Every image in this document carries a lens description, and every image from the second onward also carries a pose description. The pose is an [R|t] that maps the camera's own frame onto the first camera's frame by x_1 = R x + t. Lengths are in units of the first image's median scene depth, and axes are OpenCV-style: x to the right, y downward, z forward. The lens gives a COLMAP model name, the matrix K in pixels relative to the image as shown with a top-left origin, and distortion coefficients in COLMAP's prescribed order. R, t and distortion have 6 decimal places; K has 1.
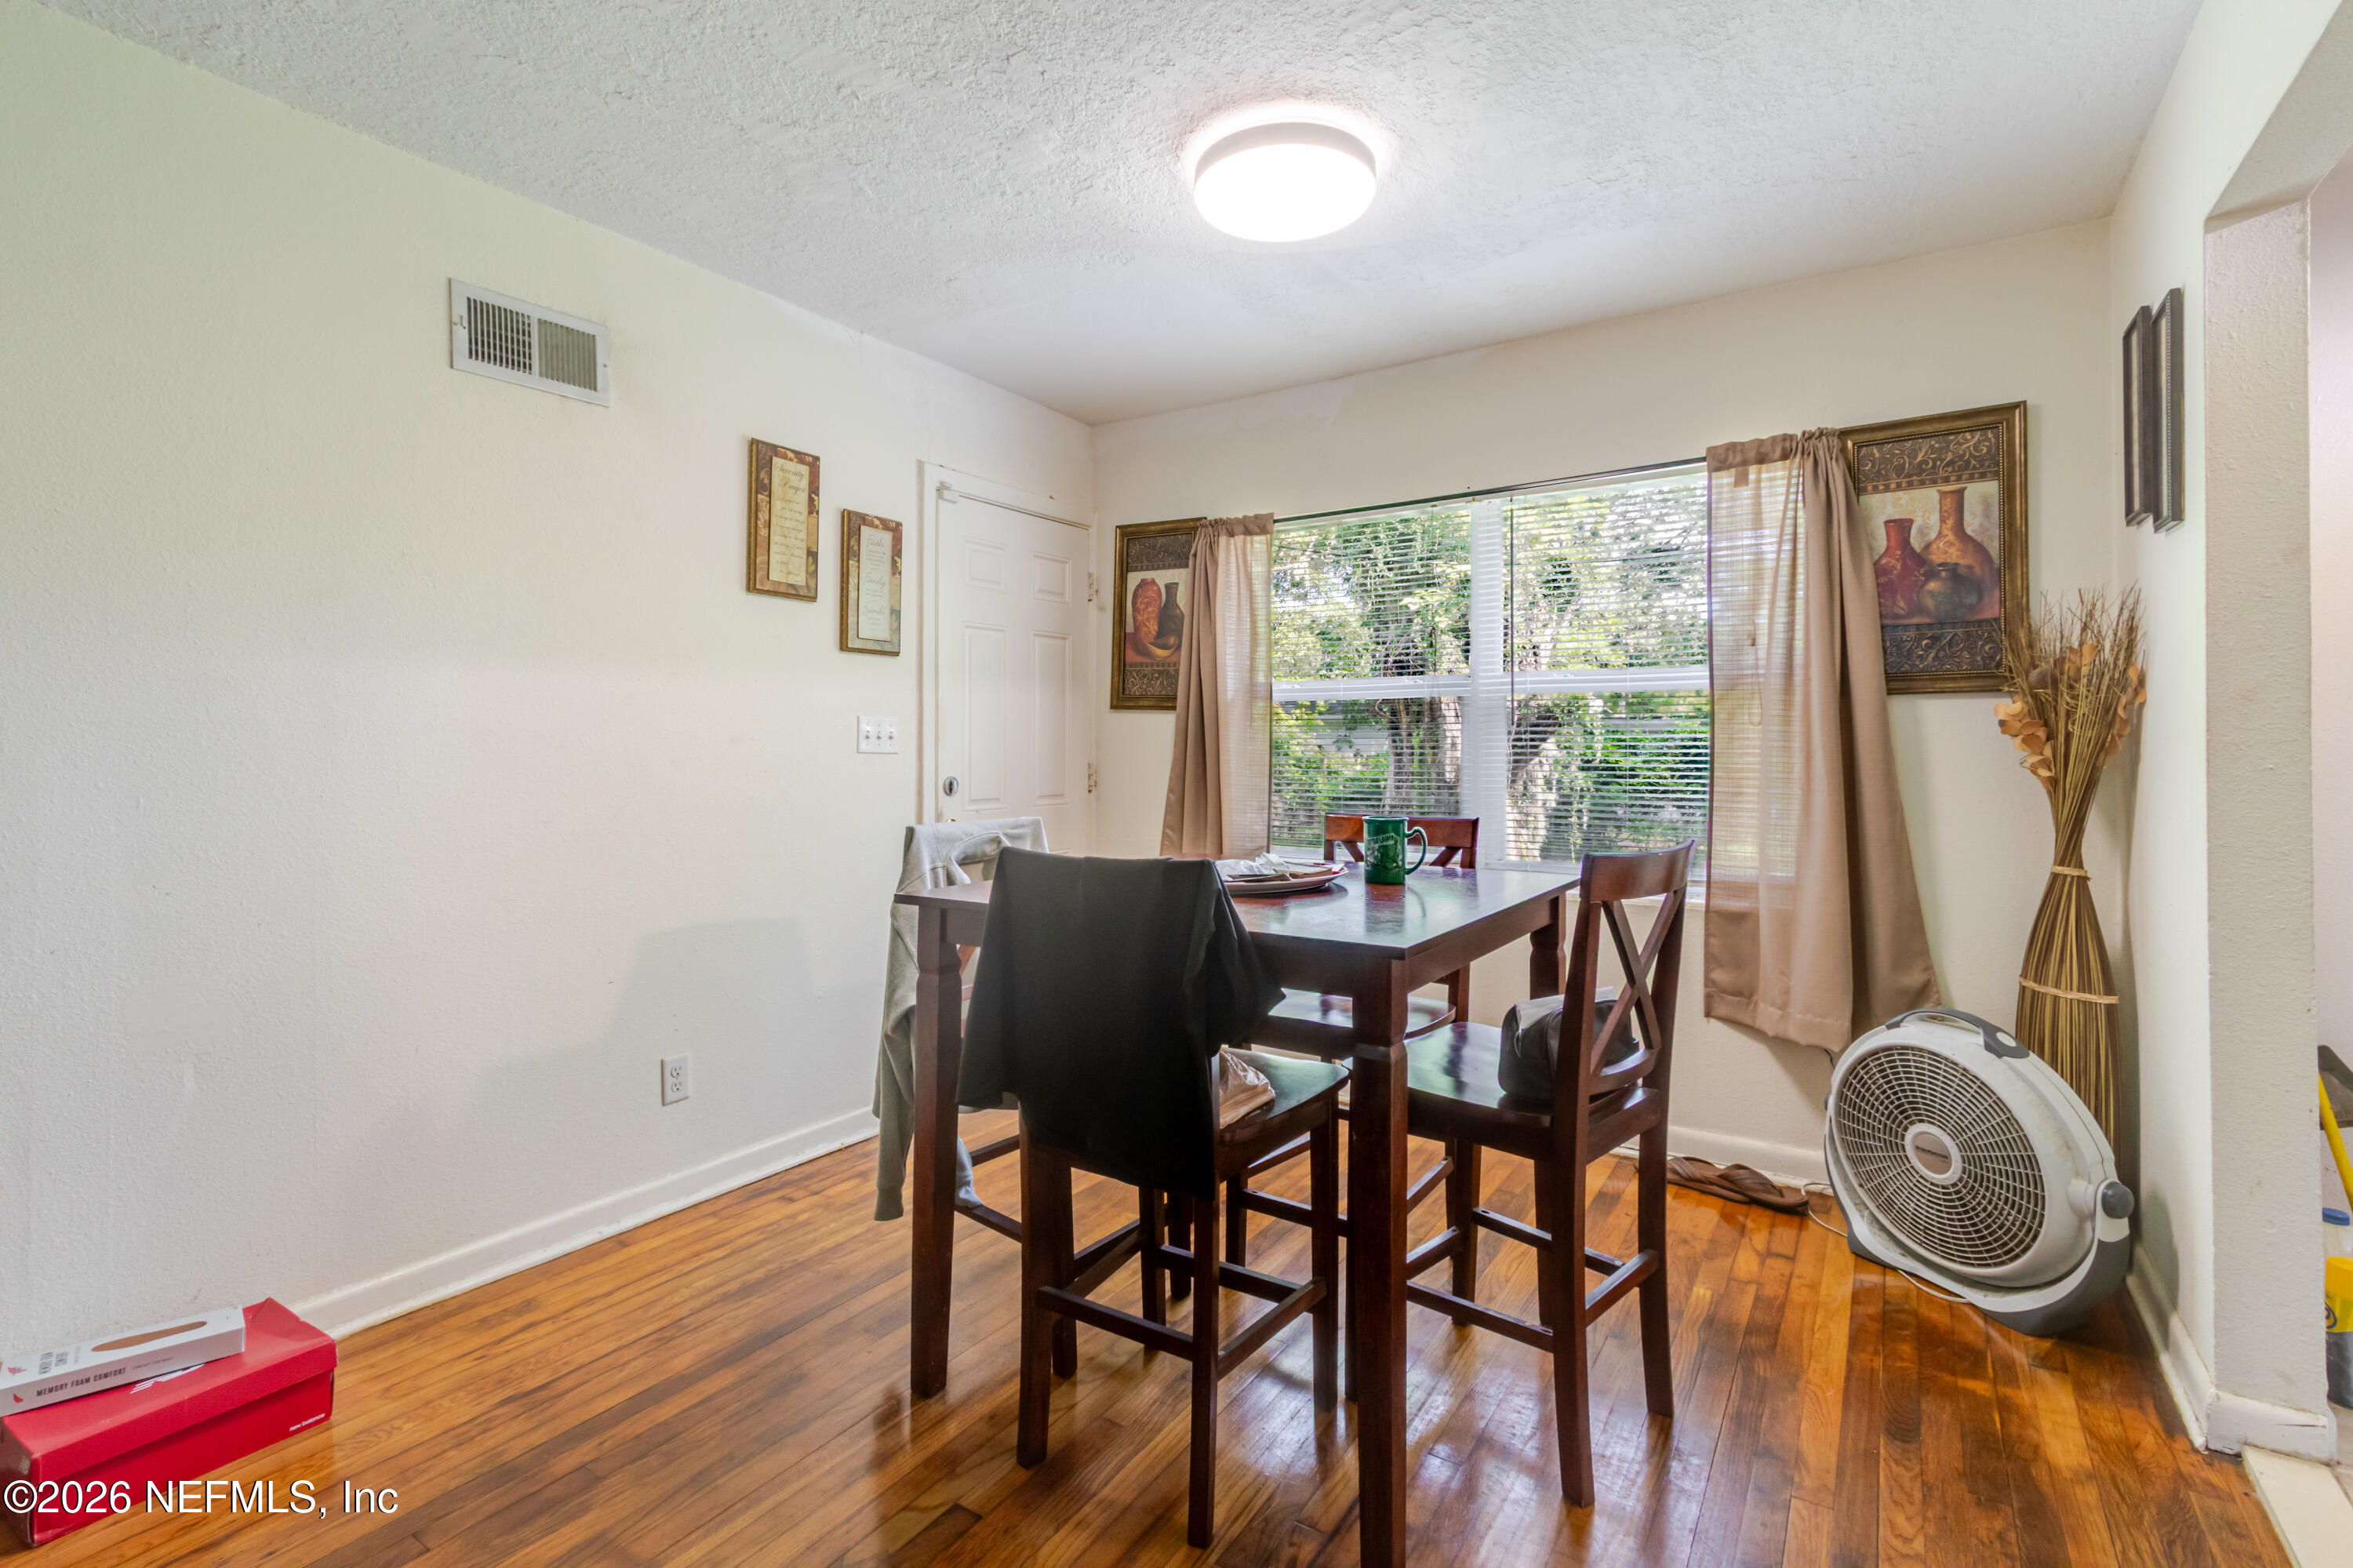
lens RADIAL K [[1083.8, 0, 1174.6], [0, 1083.8, 753.5], [0, 0, 1]] dist [0.000803, -0.001102]
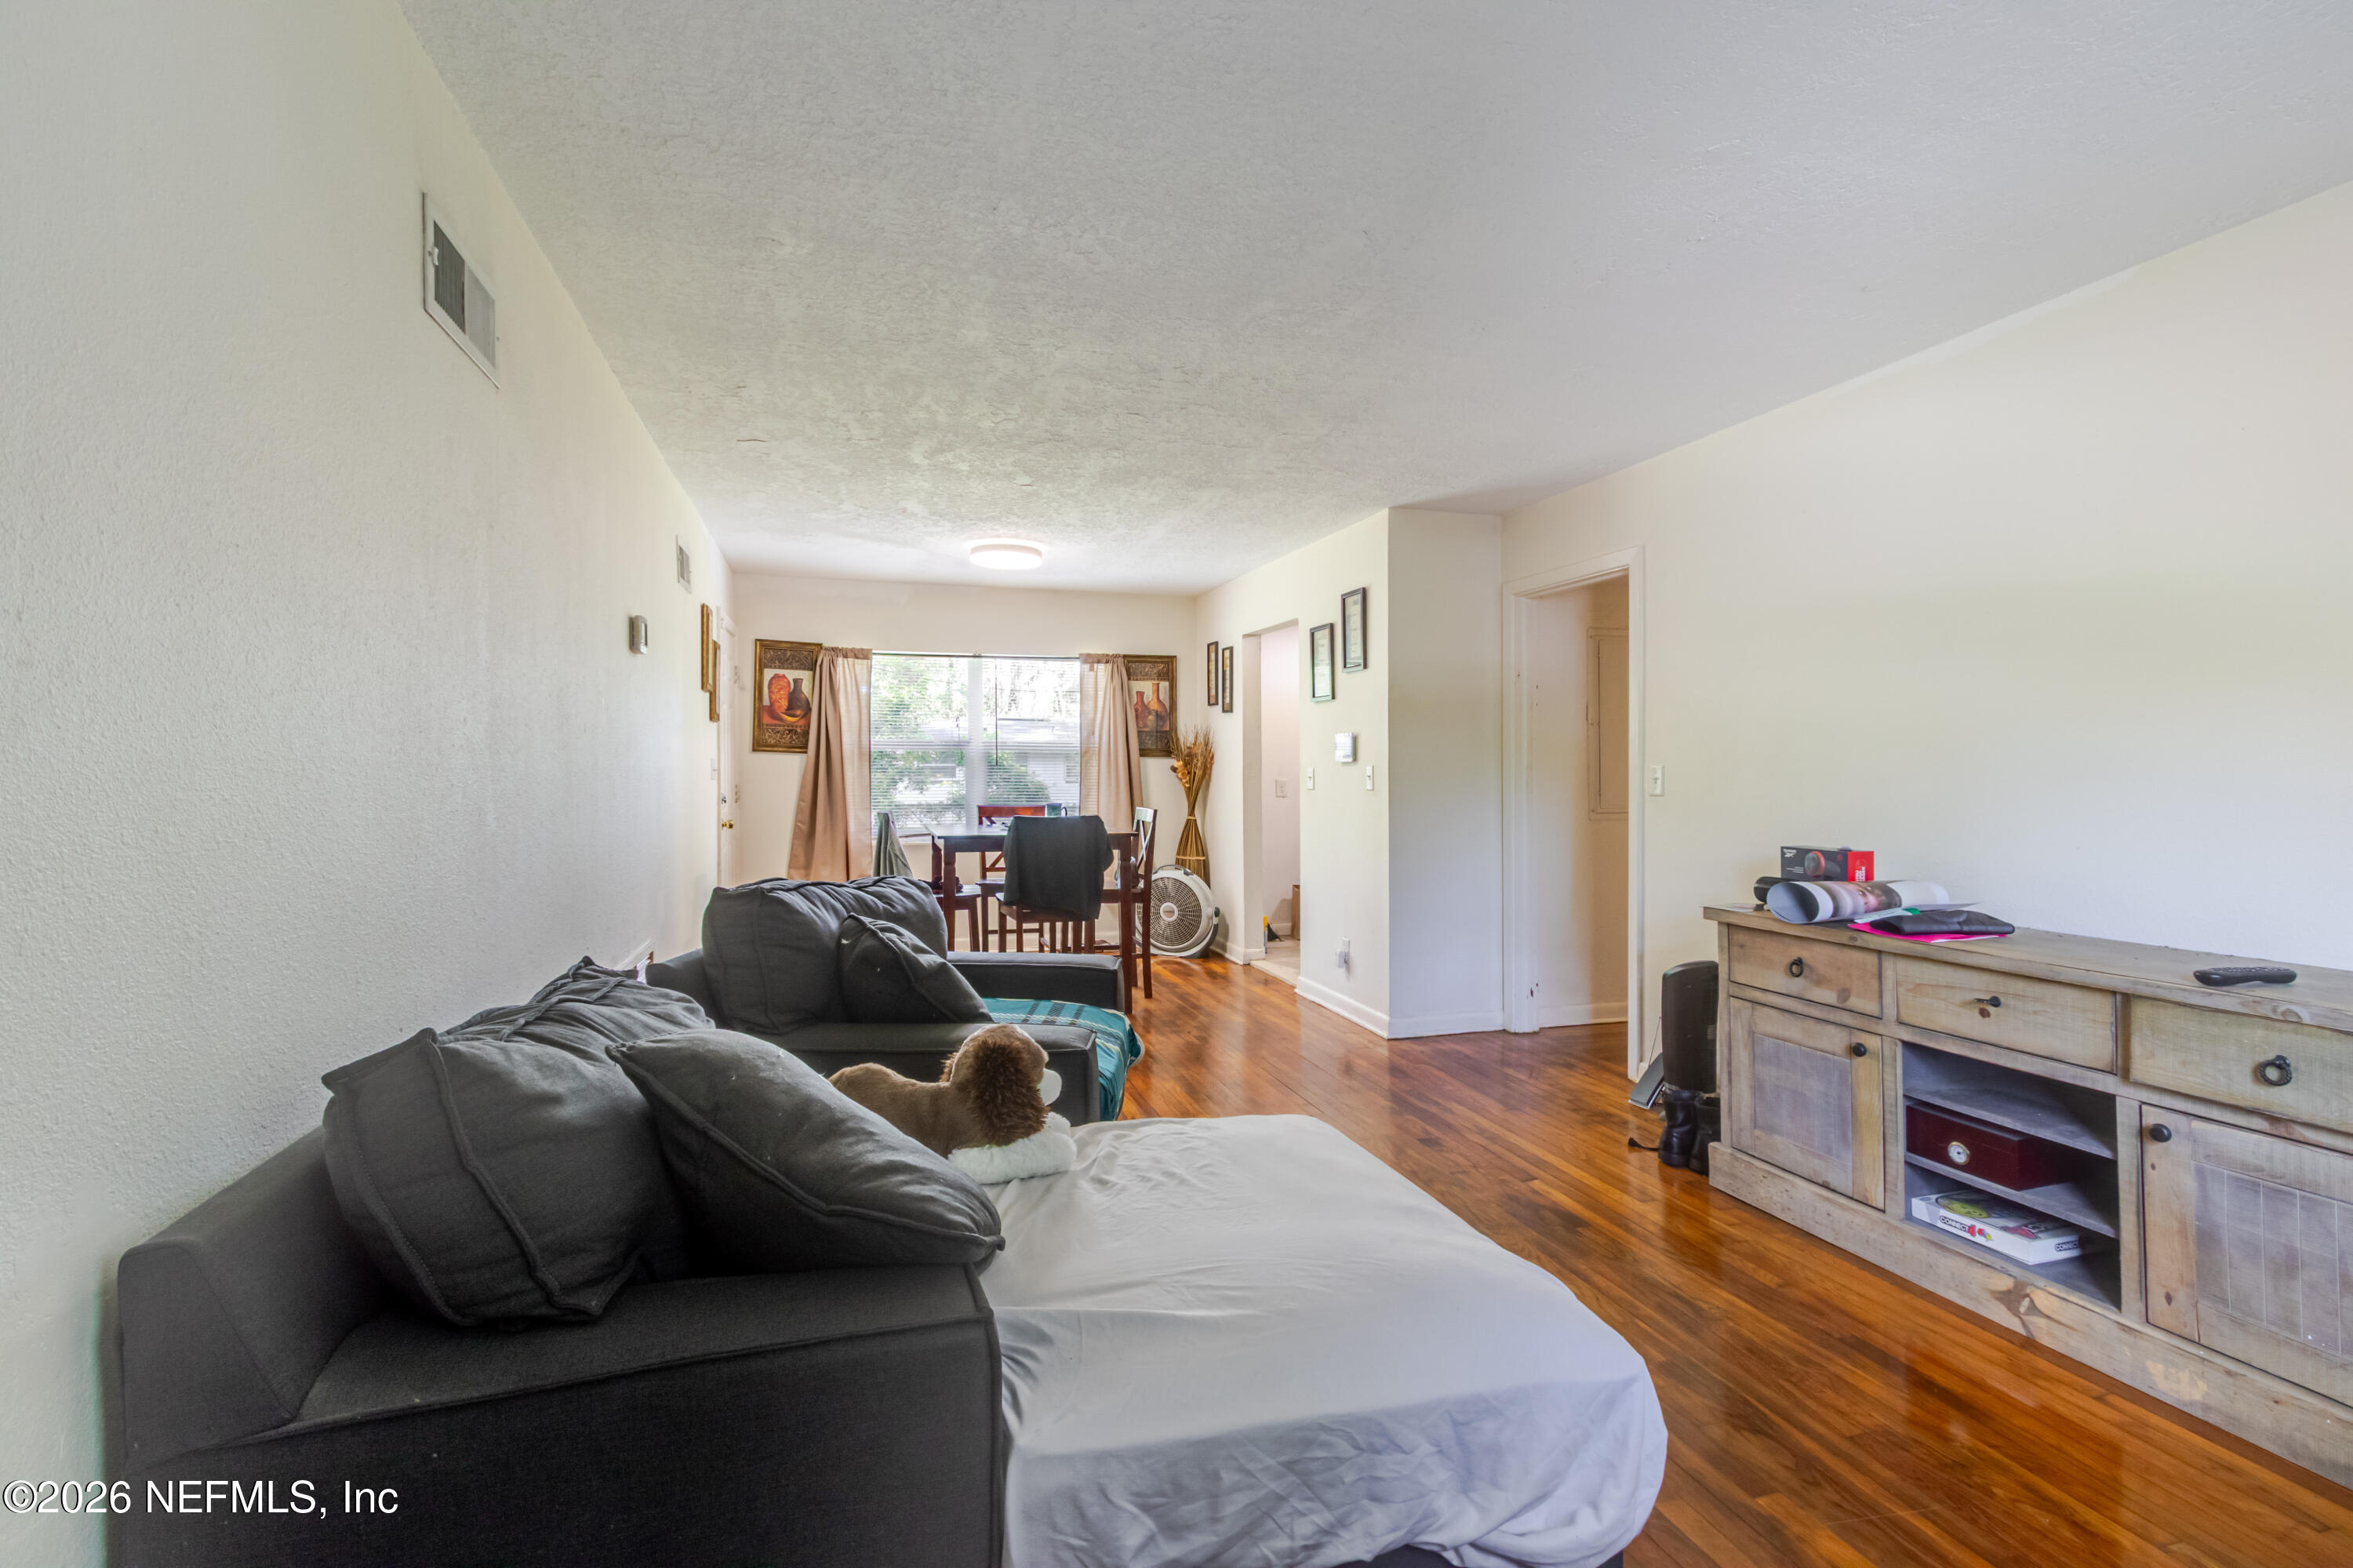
lens RADIAL K [[1083.8, 0, 1176.4], [0, 1083.8, 786.7], [0, 0, 1]] dist [0.000803, -0.001102]
pose [[0.634117, -0.010334, 0.773168, -1.333430], [-0.001503, 0.999892, 0.014596, -0.018420], [-0.773236, -0.010418, 0.634033, -0.763339]]
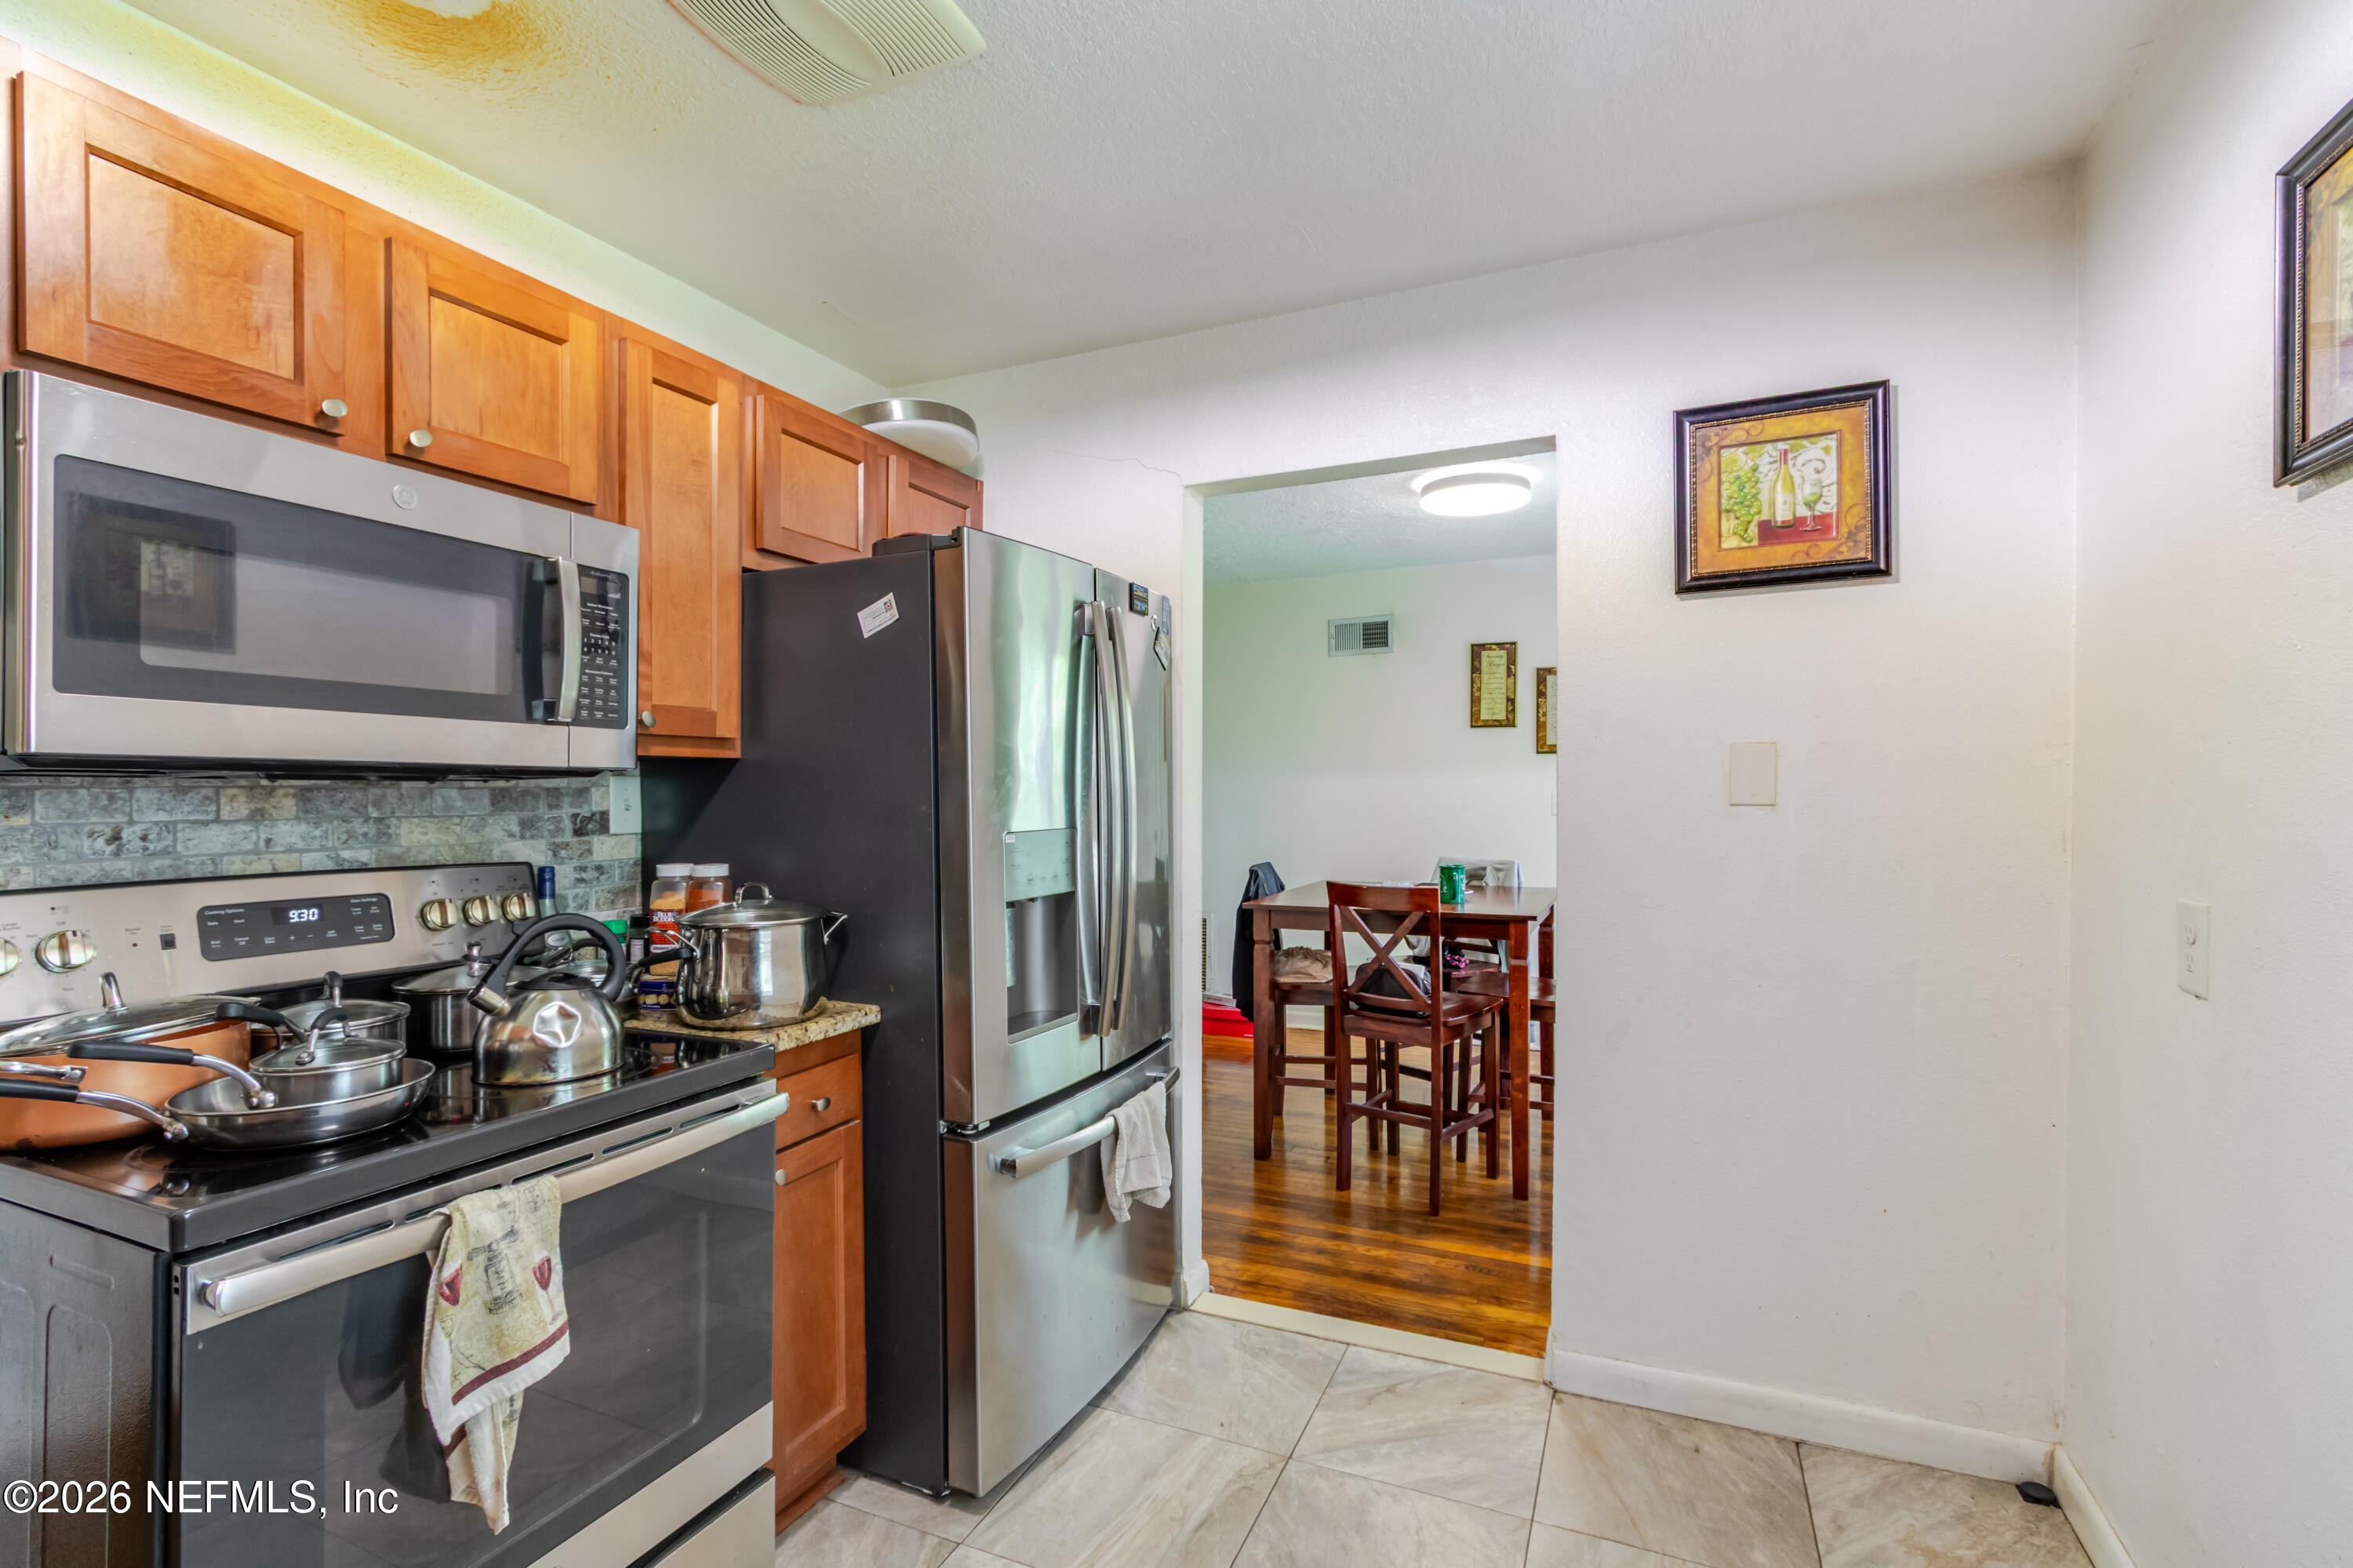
lens RADIAL K [[1083.8, 0, 1173.3], [0, 1083.8, 783.8], [0, 0, 1]] dist [0.000803, -0.001102]
pose [[0.176877, -0.008852, -0.984193, 1.384156], [0.003314, 0.999959, -0.008398, -0.042420], [0.984227, -0.001776, 0.176899, 0.187072]]
